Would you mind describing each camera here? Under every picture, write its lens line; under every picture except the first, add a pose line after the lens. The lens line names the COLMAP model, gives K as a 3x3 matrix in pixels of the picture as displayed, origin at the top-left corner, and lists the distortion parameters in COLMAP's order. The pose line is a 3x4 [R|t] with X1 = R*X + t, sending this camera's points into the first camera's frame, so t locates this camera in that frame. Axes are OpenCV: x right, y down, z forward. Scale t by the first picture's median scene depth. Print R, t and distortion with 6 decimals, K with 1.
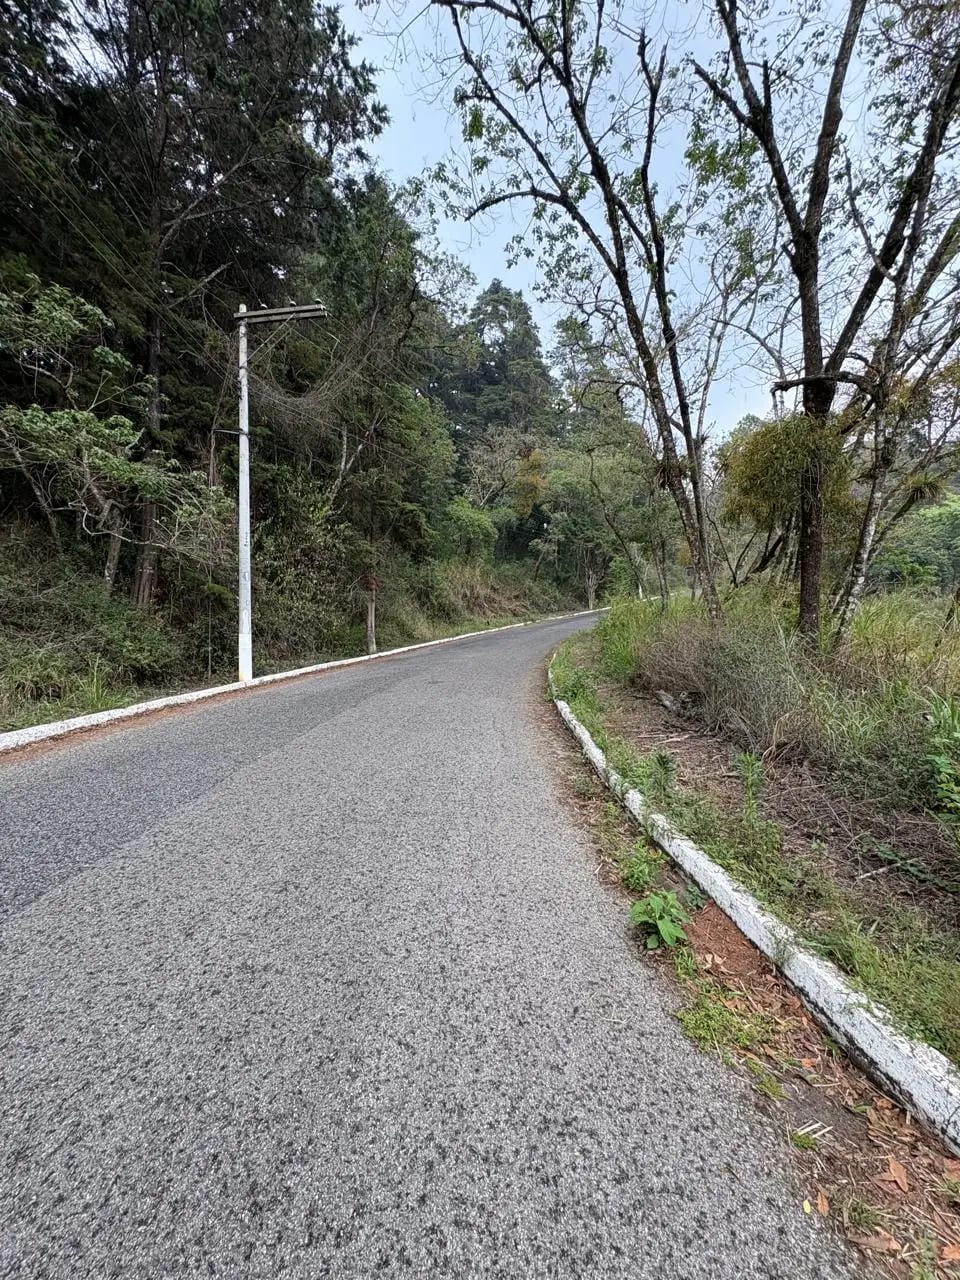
lens RADIAL K [[509.5, 0, 480.0], [0, 509.5, 640.0], [0, 0, 1]] dist [0.001686, -0.000055]
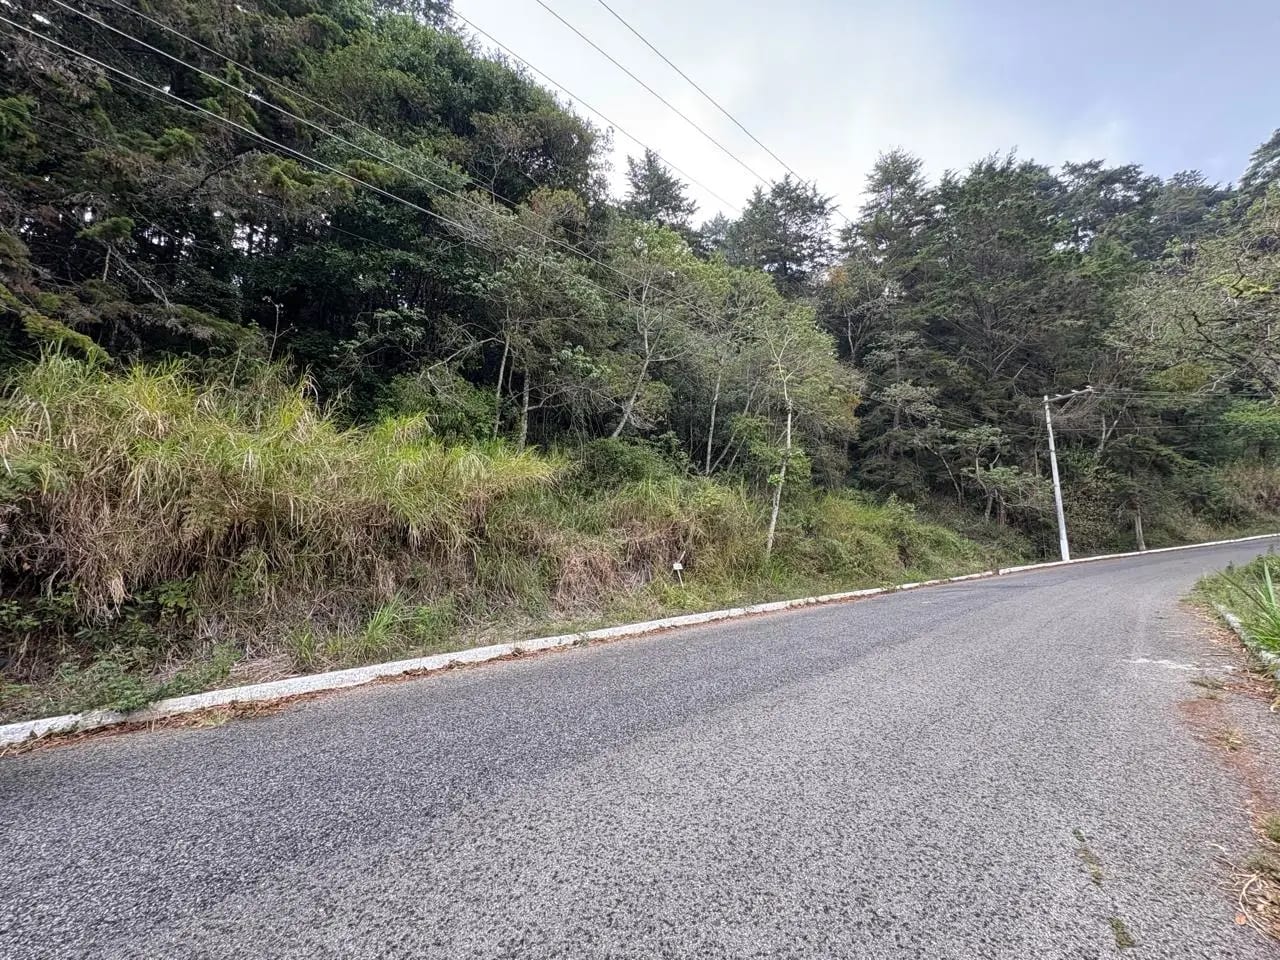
lens RADIAL K [[509.5, 0, 640.7], [0, 509.5, 481.5], [0, 0, 1]] dist [0.001686, -0.000055]
pose [[0.553551, -0.102579, -0.826474, 0.356076], [0.006740, 0.992905, -0.118722, -0.012179], [0.832788, 0.060148, 0.550314, -1.629135]]
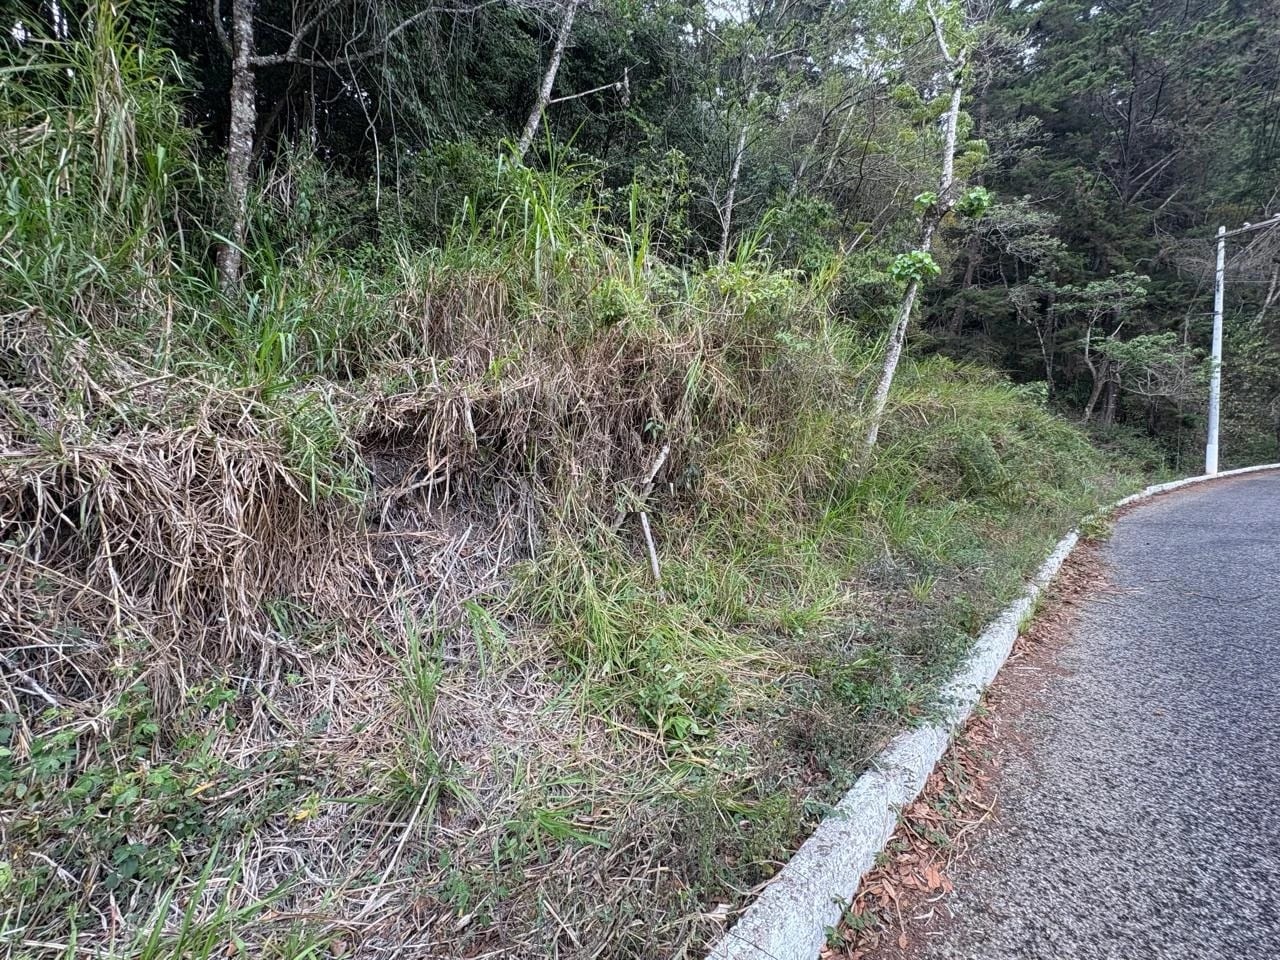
lens RADIAL K [[509.5, 0, 640.7], [0, 509.5, 481.5], [0, 0, 1]] dist [0.001686, -0.000055]
pose [[0.572315, 0.058541, -0.817942, -0.153922], [-0.004841, 0.997672, 0.068017, 0.004301], [0.820020, -0.034967, 0.571266, -1.219608]]
